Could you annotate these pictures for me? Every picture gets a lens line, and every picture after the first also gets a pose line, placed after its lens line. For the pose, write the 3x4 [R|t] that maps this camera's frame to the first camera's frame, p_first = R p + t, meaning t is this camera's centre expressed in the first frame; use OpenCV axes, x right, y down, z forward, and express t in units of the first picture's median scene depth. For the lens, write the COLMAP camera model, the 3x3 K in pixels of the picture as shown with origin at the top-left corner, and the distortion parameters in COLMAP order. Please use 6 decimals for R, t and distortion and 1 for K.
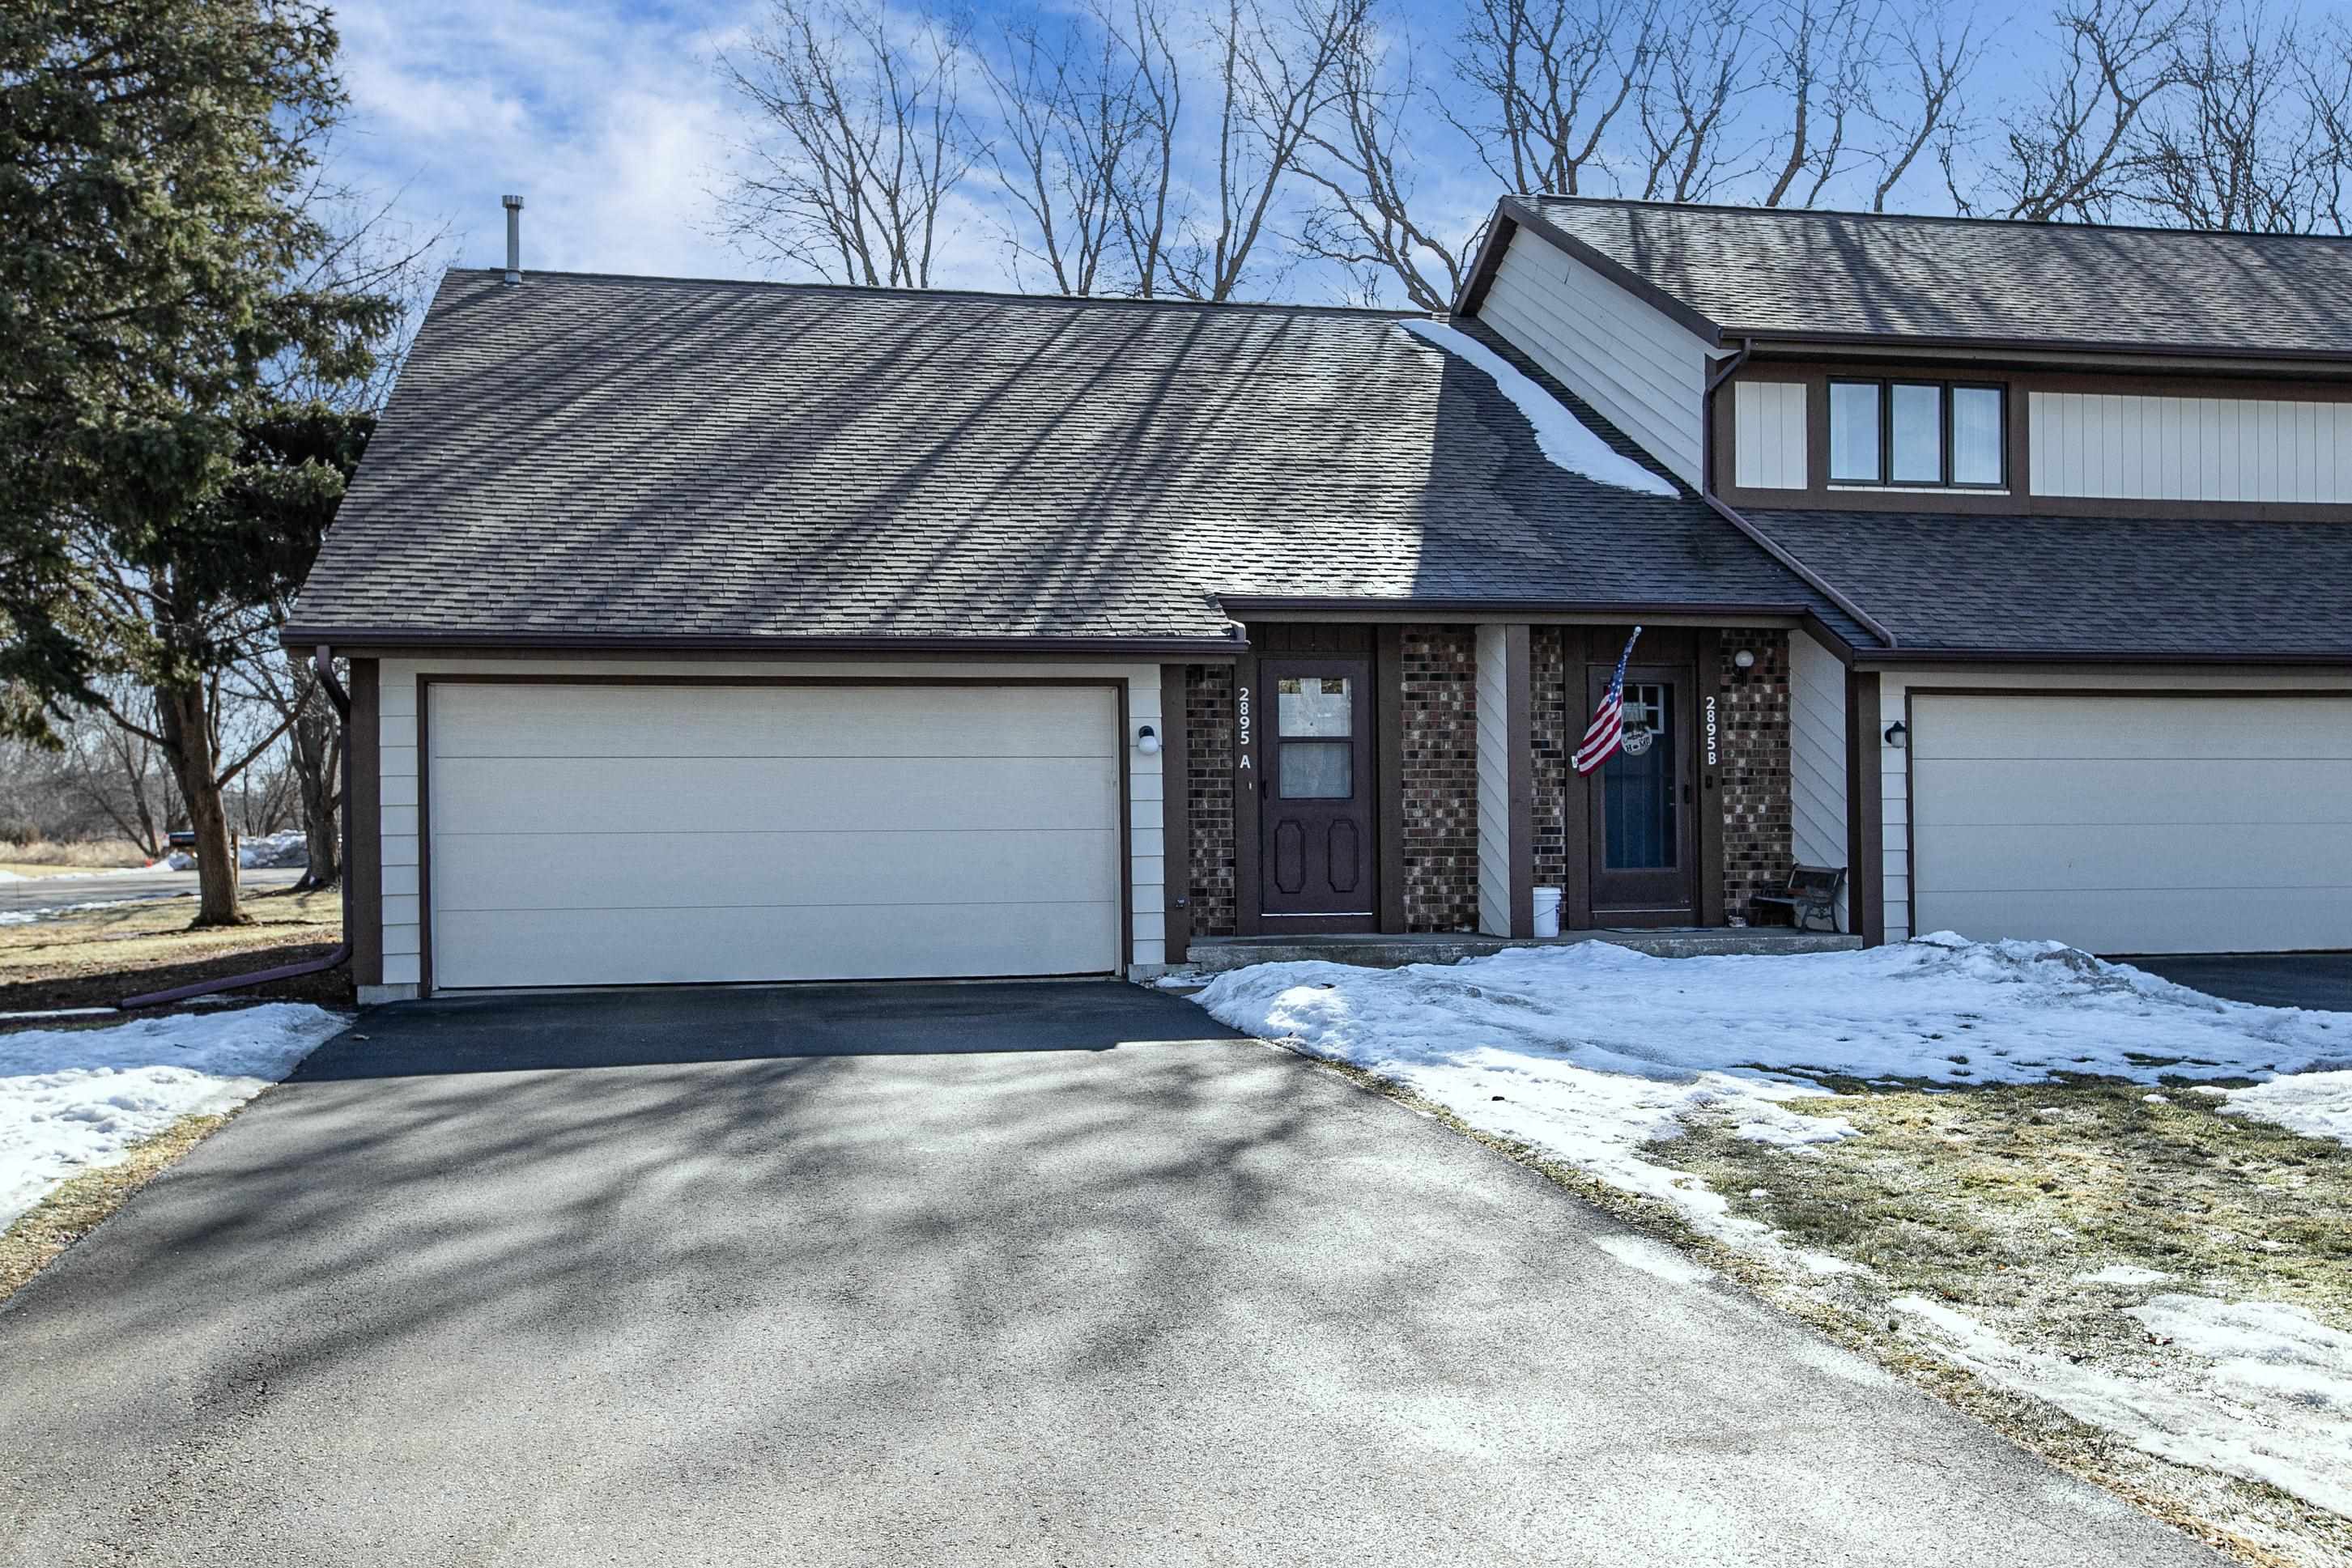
lens RADIAL K [[2250.6, 0, 1192.3], [0, 2250.6, 770.6], [0, 0, 1]] dist [0.054399, 0.000000]
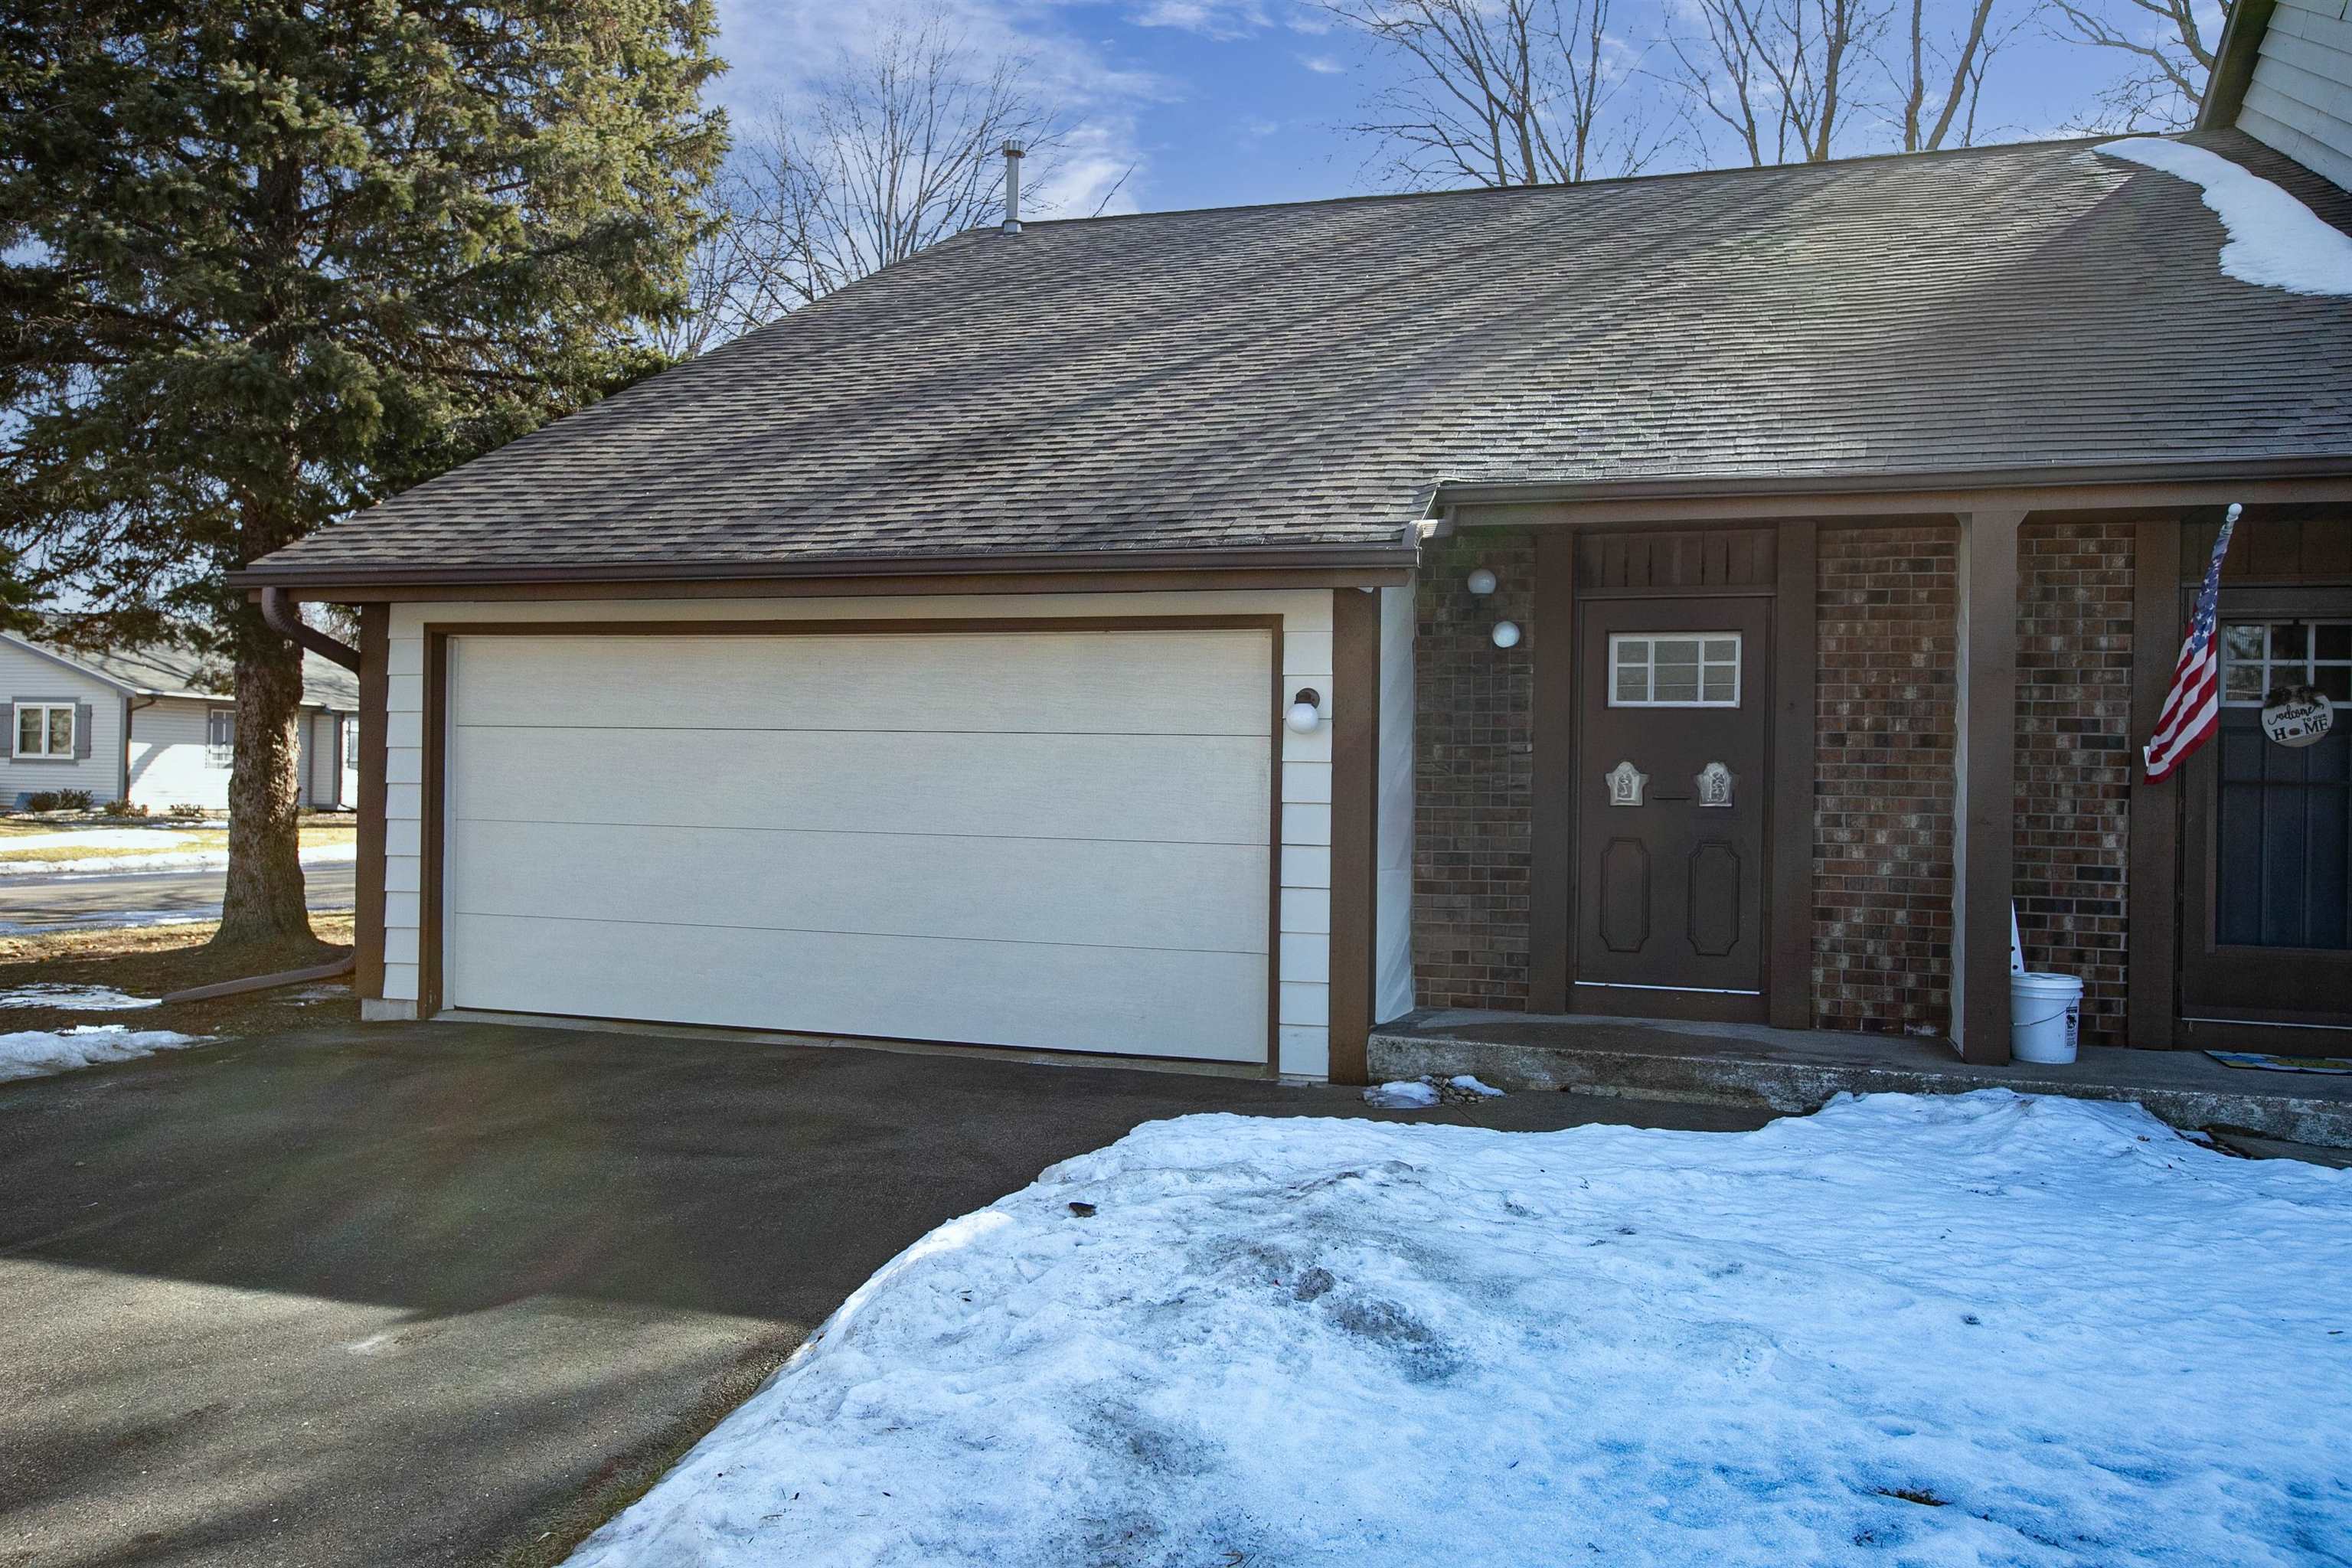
lens RADIAL K [[1811.8, 0, 1157.7], [0, 1811.8, 829.4], [0, 0, 1]] dist [0.000045, 0.018643]
pose [[0.865423, 0.036956, -0.499677, 0.185040], [-0.015790, 0.998792, 0.046523, -0.002861], [0.500793, -0.032372, 0.864961, 0.479139]]
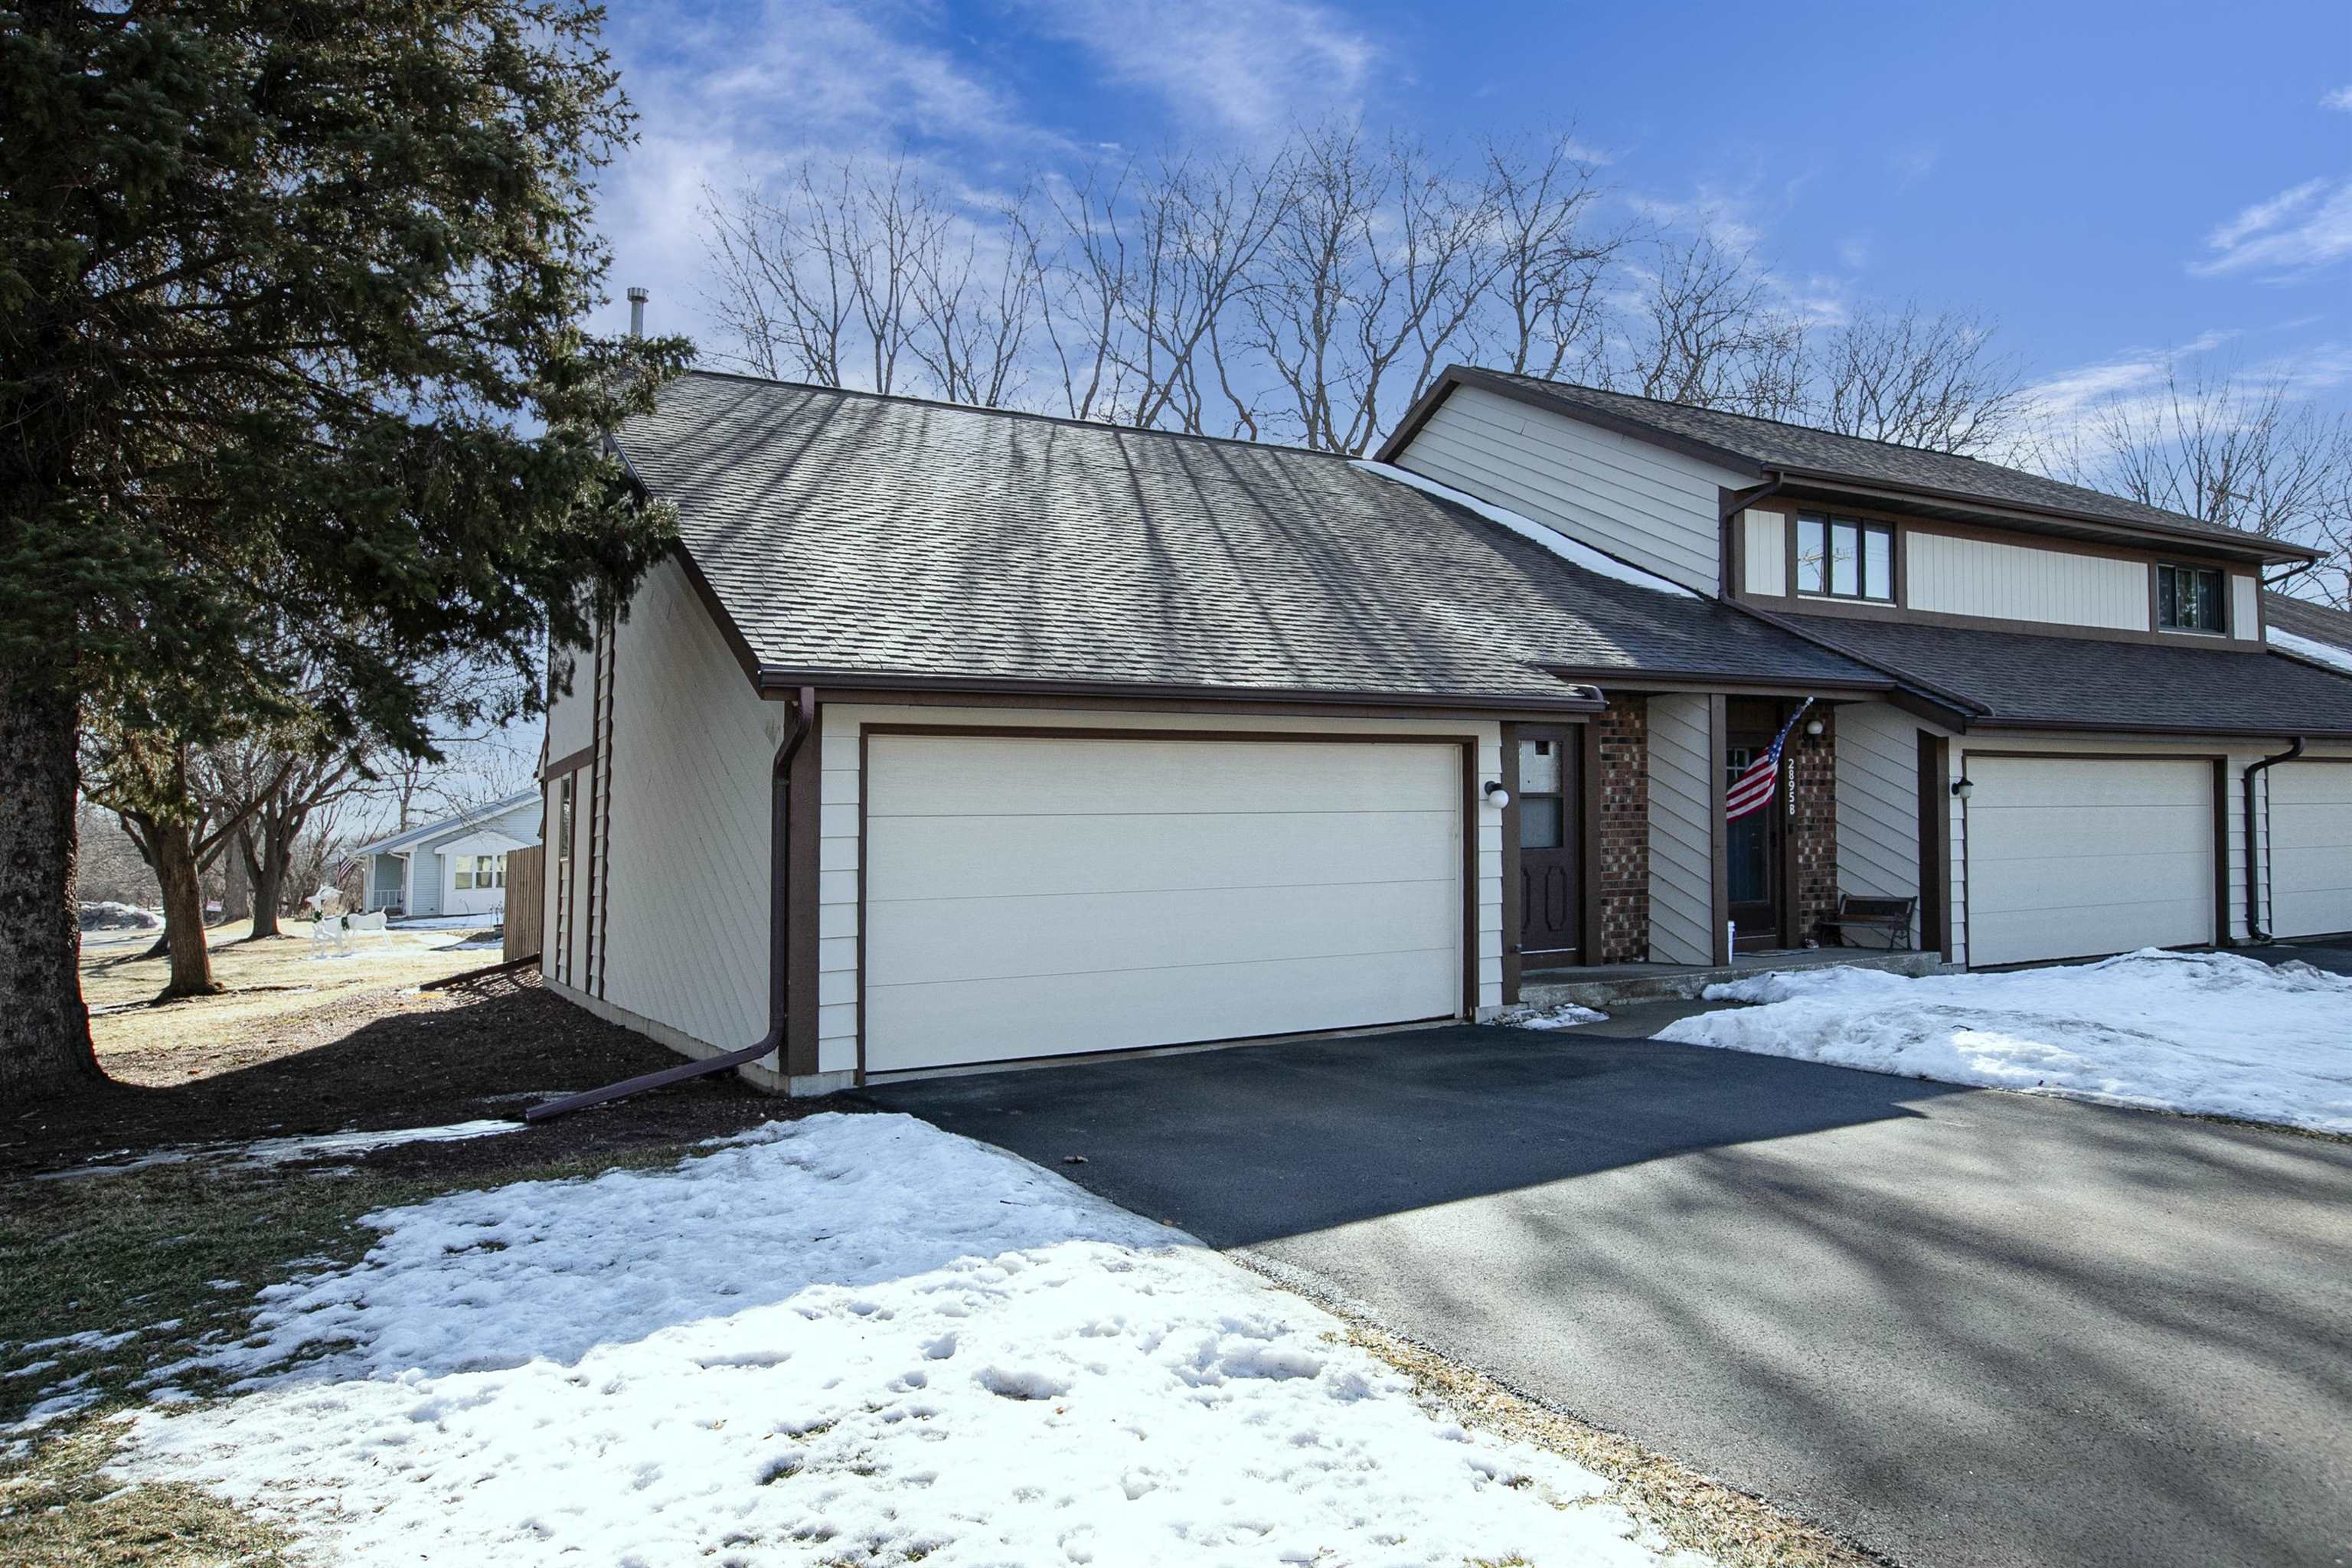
lens RADIAL K [[1499.8, 0, 1193.6], [0, 1499.8, 801.7], [0, 0, 1]] dist [0.006883, 0.001762]
pose [[0.954411, -0.007936, 0.298389, -0.329191], [0.014466, 0.999702, -0.019680, 0.001622], [-0.298144, 0.023099, 0.954241, 0.332620]]
